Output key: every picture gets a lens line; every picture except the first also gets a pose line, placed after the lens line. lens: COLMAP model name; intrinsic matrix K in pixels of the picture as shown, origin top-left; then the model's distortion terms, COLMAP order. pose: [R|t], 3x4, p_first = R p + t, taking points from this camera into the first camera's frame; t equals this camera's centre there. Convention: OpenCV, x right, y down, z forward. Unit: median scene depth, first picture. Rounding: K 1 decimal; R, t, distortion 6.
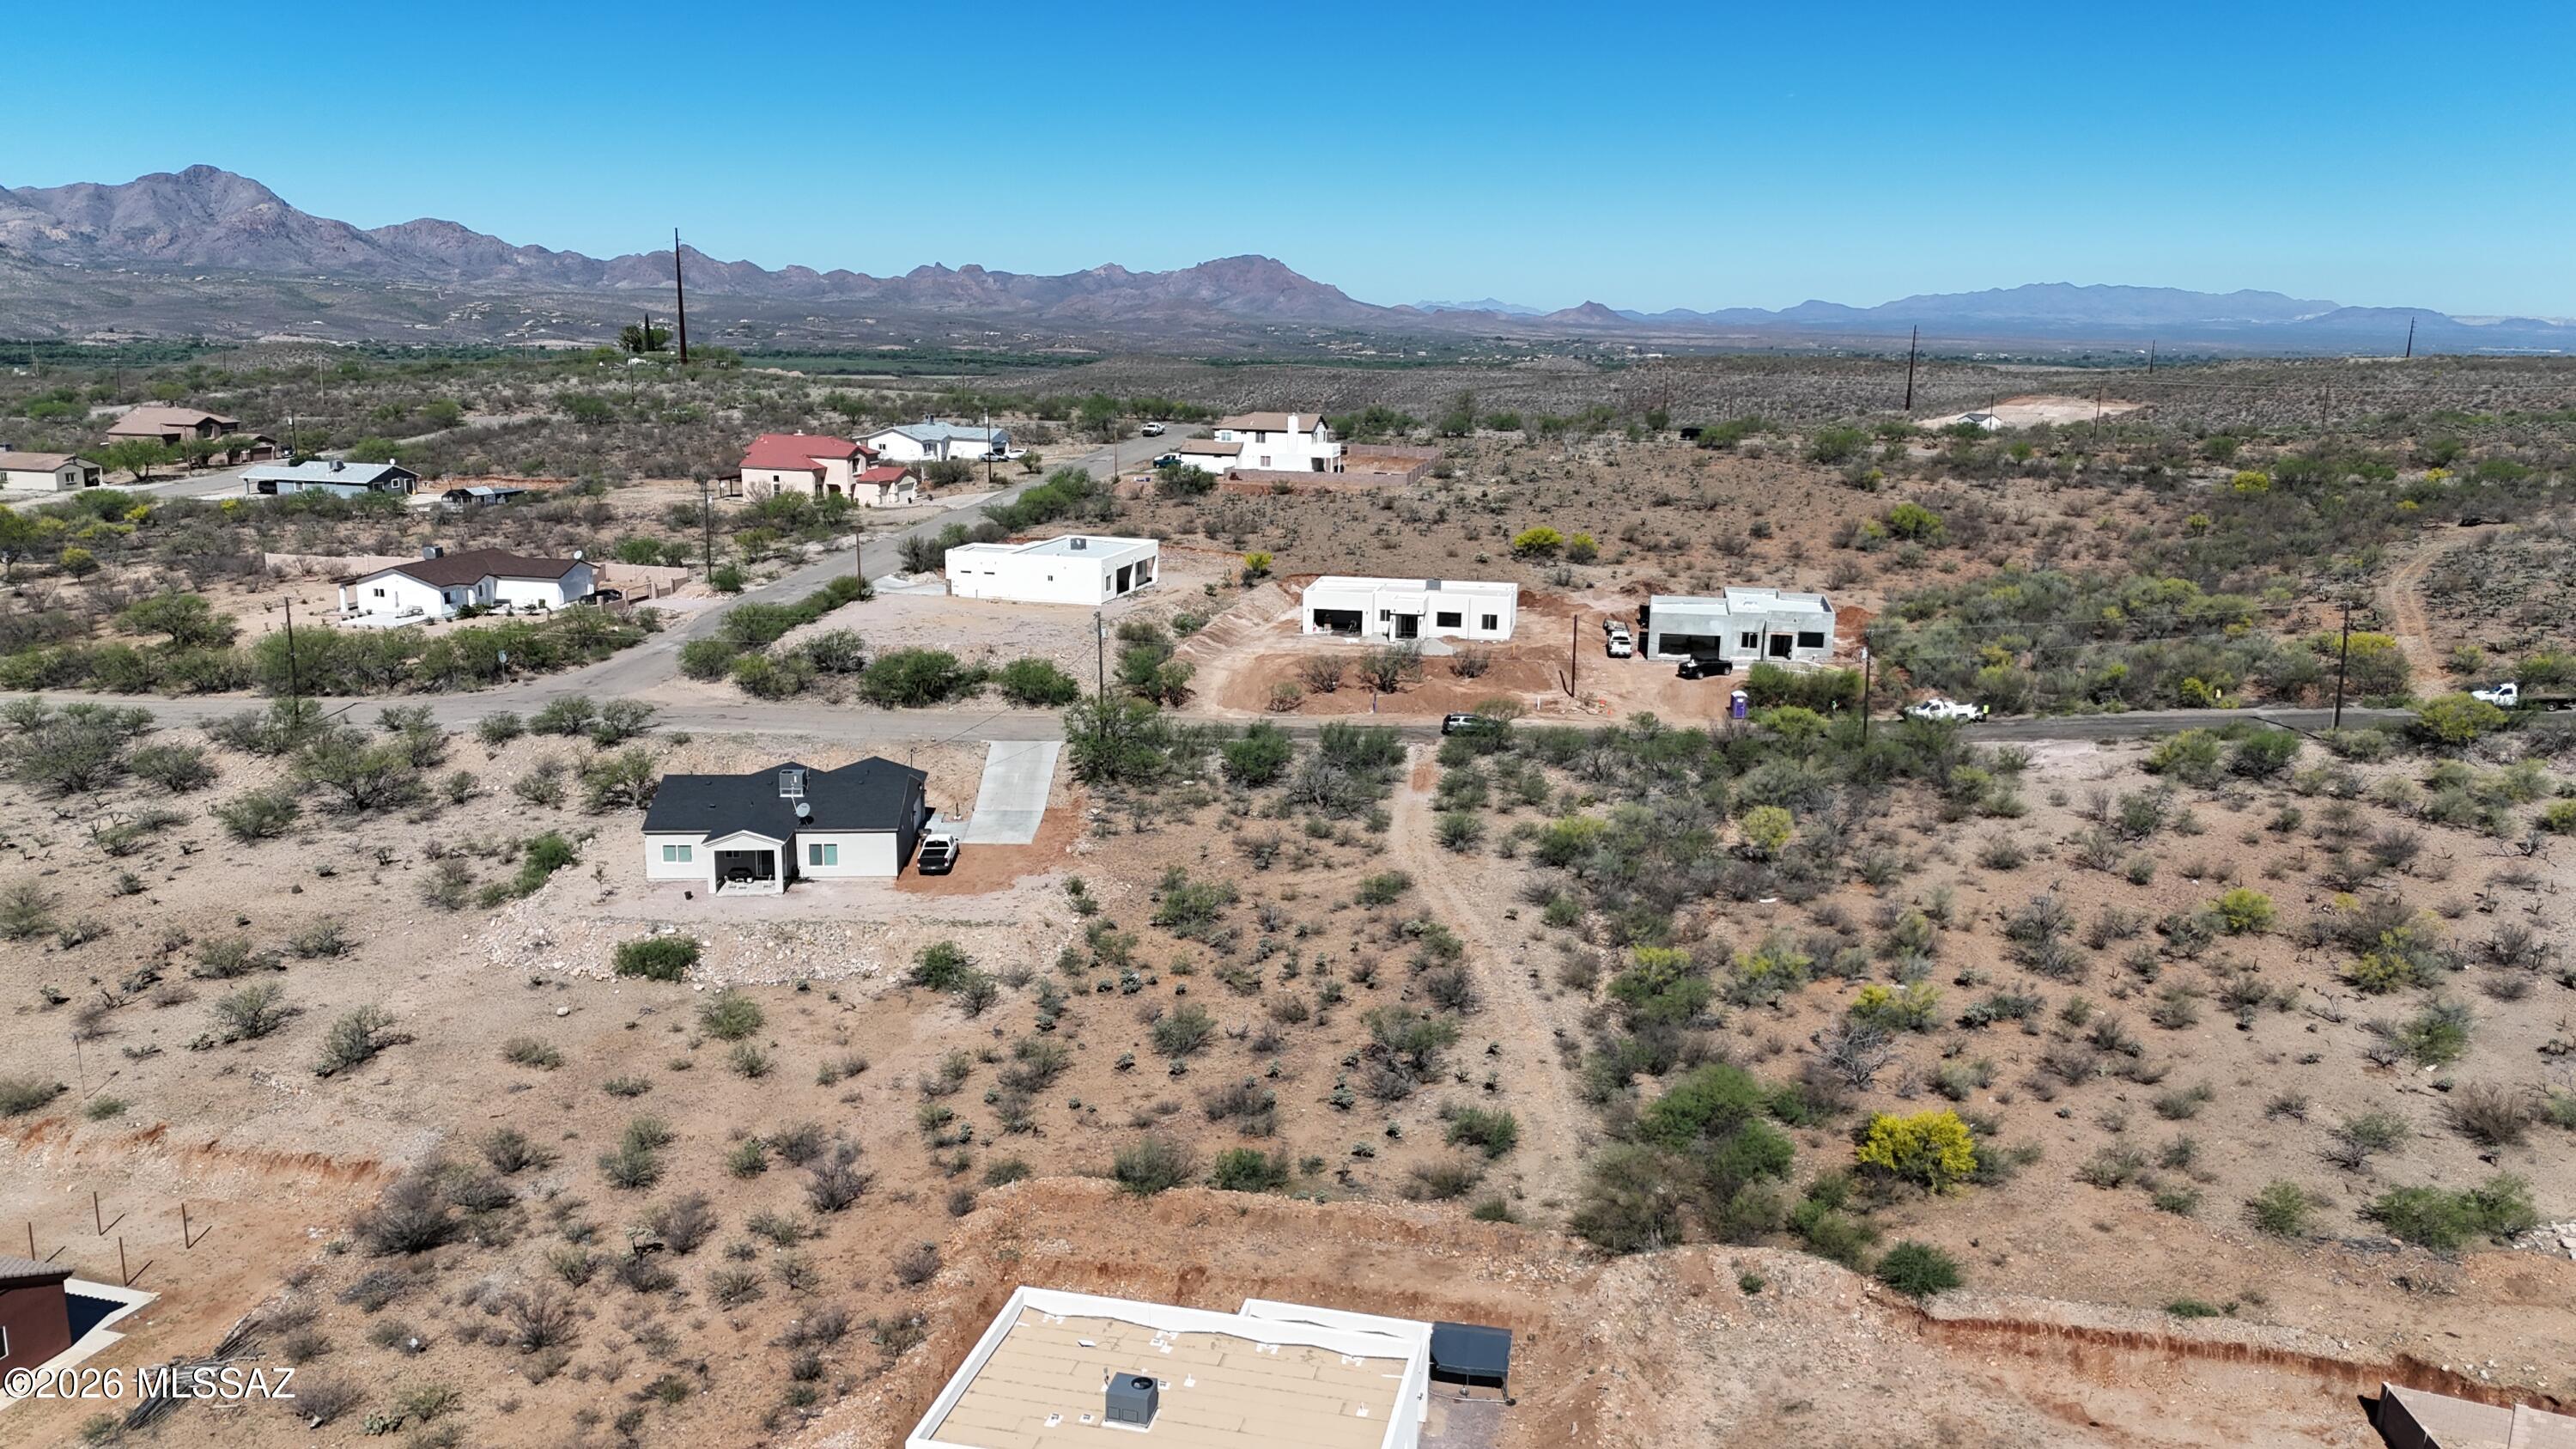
lens RADIAL K [[1874.8, 0, 1288.1], [0, 1874.8, 735.7], [0, 0, 1]] dist [0.075671, -0.075307]
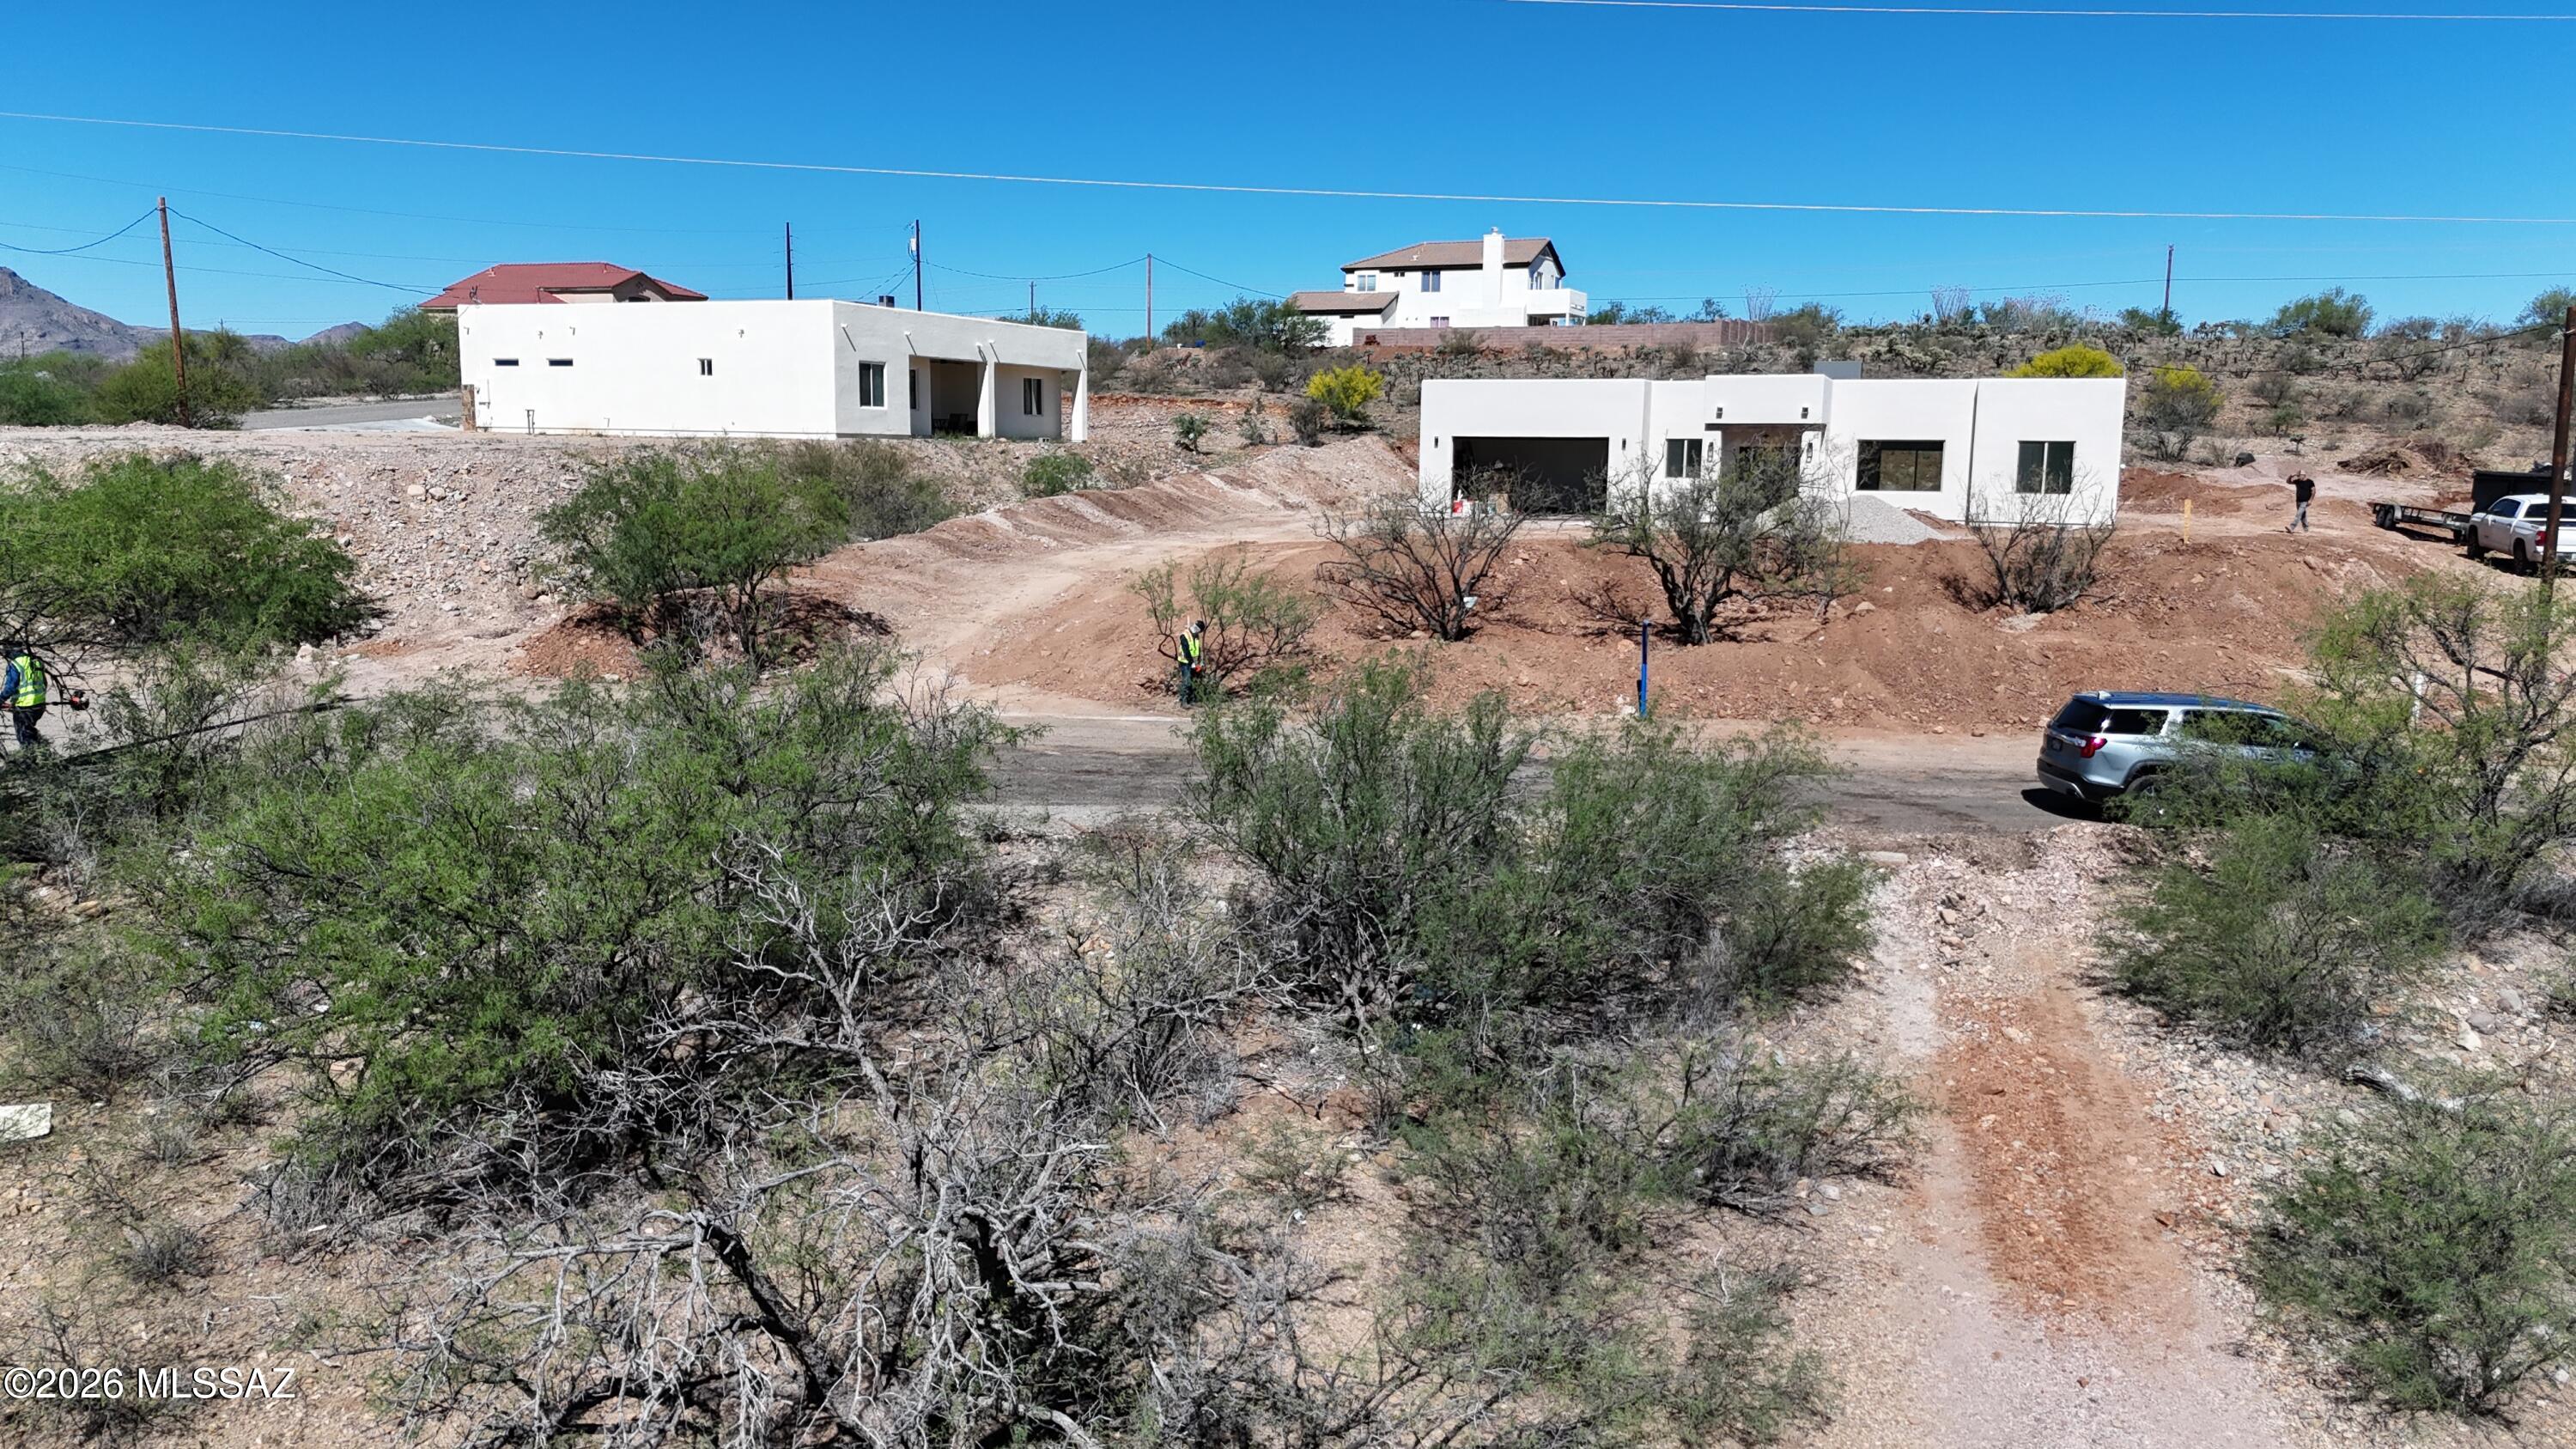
lens RADIAL K [[1874.8, 0, 1288.1], [0, 1874.8, 735.7], [0, 0, 1]] dist [0.075671, -0.075307]
pose [[0.989712, 0.019072, -0.141795, 0.032545], [-0.028697, 0.997397, -0.066147, 0.004965], [0.140164, 0.069536, 0.987684, 0.691413]]
